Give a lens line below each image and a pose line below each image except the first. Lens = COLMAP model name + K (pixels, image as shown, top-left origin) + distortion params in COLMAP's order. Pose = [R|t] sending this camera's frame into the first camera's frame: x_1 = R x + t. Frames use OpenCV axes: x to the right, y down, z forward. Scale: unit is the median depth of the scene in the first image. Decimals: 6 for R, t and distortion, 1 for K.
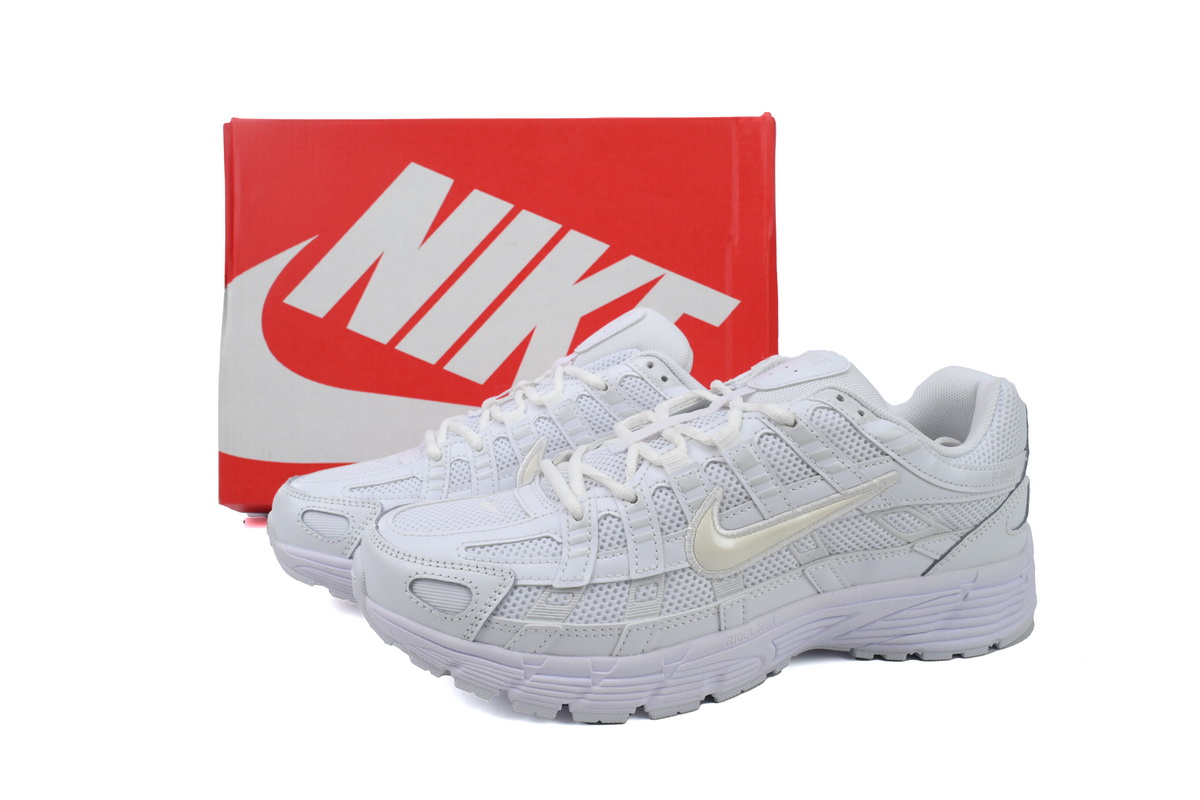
lens RADIAL K [[826.1, 0, 600.0], [0, 826.1, 400.0], [0, 0, 1]] dist [-0.119692, -0.004068]
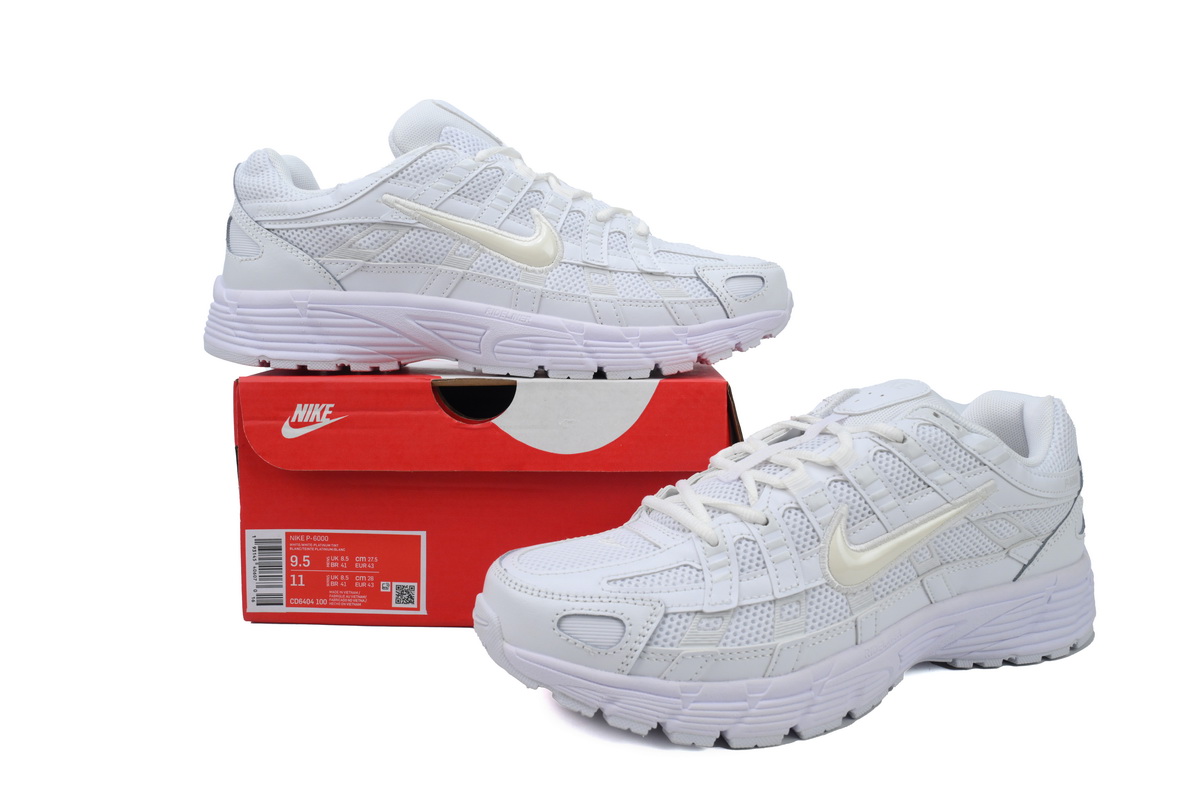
lens RADIAL K [[826.1, 0, 600.0], [0, 826.1, 400.0], [0, 0, 1]] dist [-0.119692, -0.004068]
pose [[0.993909, -0.048041, 0.099181, -0.256949], [0.057433, 0.993902, -0.094126, 0.054931], [-0.094054, 0.099249, 0.990608, -0.000714]]
